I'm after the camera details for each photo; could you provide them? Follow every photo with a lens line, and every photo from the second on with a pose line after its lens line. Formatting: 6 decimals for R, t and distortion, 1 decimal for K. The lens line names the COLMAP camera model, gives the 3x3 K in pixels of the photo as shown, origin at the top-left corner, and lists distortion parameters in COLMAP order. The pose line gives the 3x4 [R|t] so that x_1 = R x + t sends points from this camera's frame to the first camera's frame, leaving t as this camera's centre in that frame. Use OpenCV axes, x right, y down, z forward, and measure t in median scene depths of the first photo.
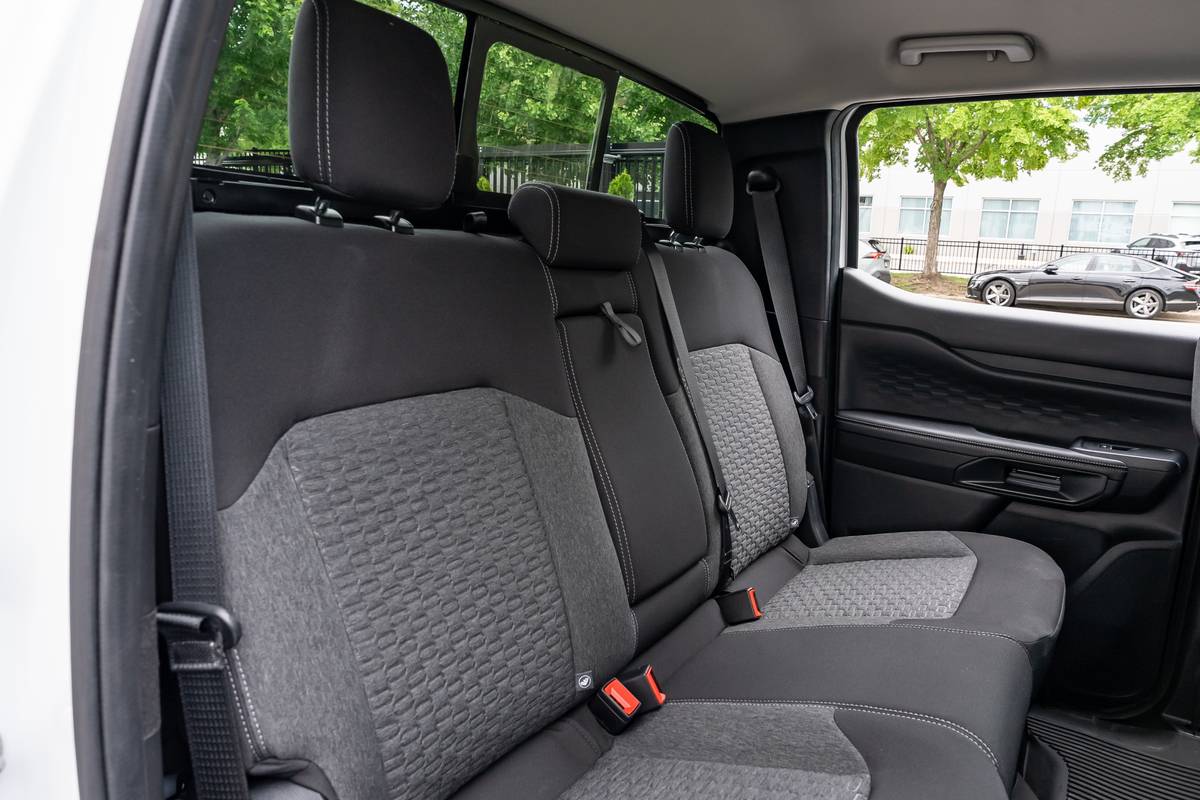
lens RADIAL K [[834.3, 0, 600.0], [0, 834.3, 400.0], [0, 0, 1]] dist [-0.012466, -0.000191]
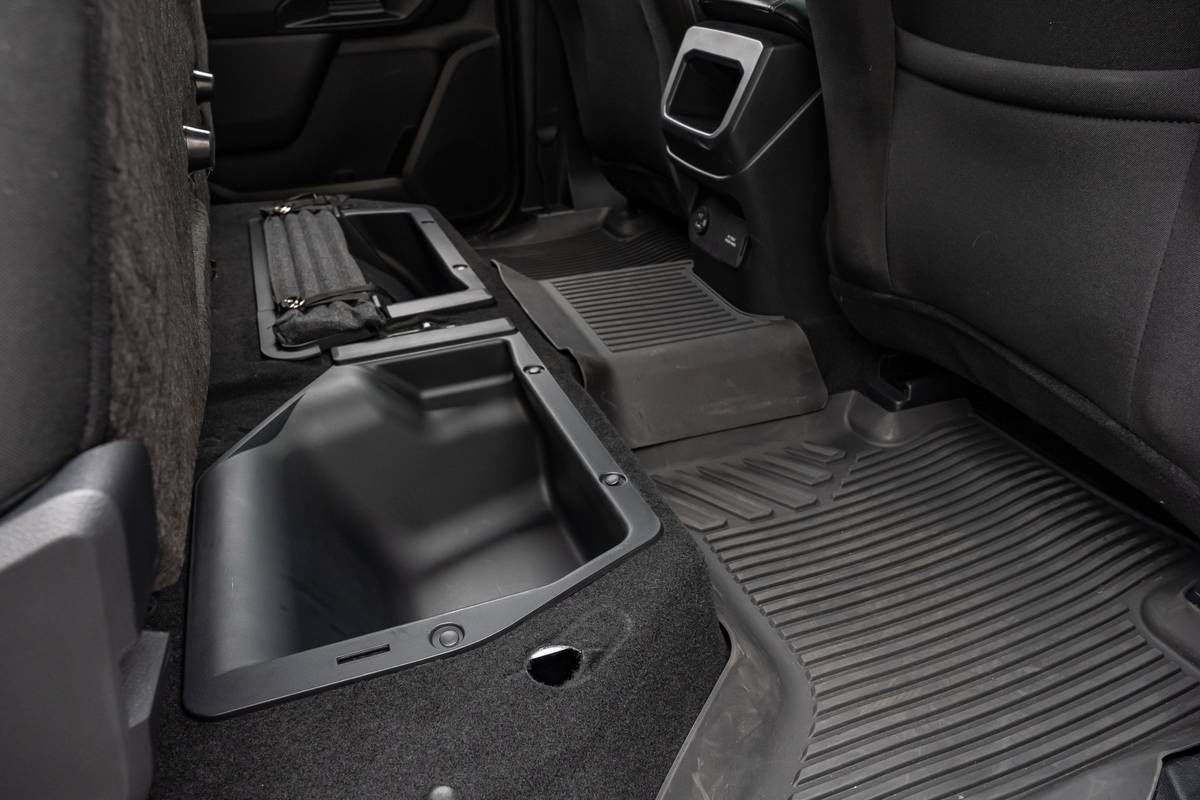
lens RADIAL K [[834.3, 0, 600.0], [0, 834.3, 400.0], [0, 0, 1]] dist [-0.012466, -0.000191]
pose [[0.599706, -0.458582, 0.655786, -0.114001], [0.199222, 0.879264, 0.432672, 0.139831], [-0.775025, -0.128829, 0.618660, 0.188125]]
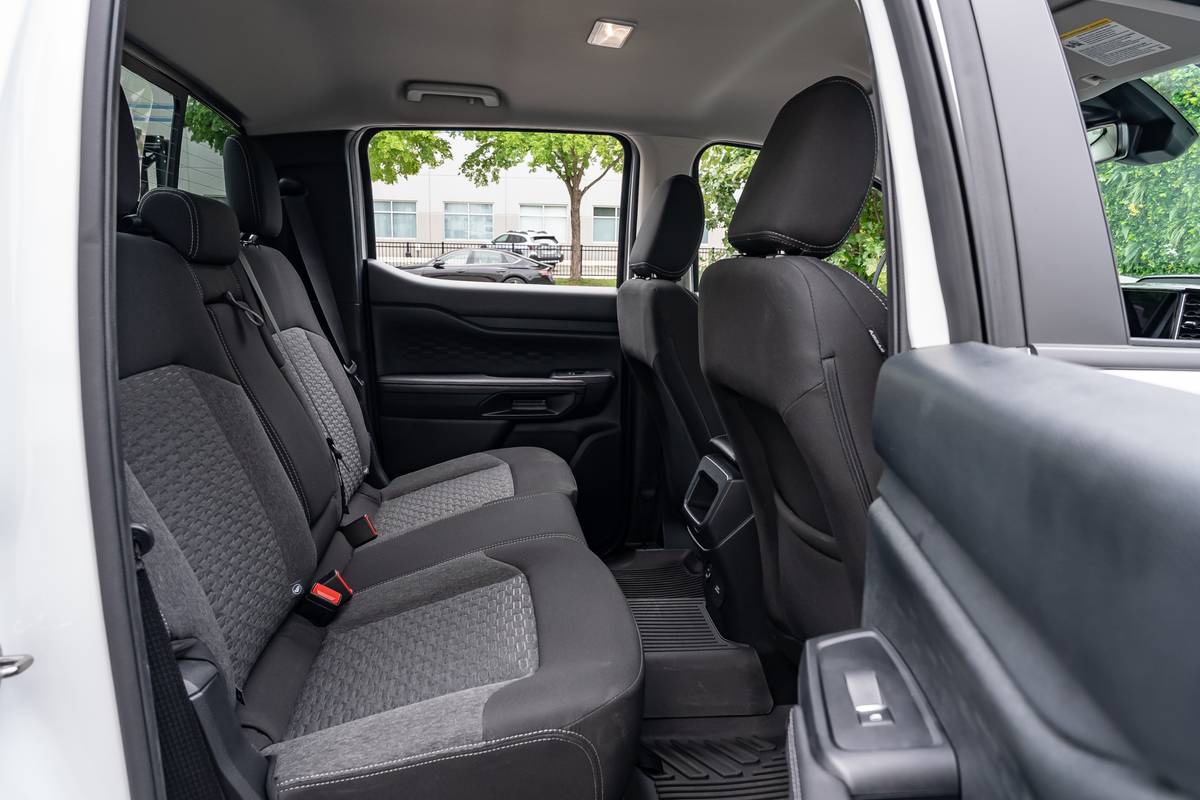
lens RADIAL K [[834.3, 0, 600.0], [0, 834.3, 400.0], [0, 0, 1]] dist [-0.012466, -0.000191]
pose [[0.773429, -0.138278, 0.618616, -0.264948], [0.139224, 0.989143, 0.047036, 0.040820], [-0.618404, 0.049747, 0.784284, -0.181365]]
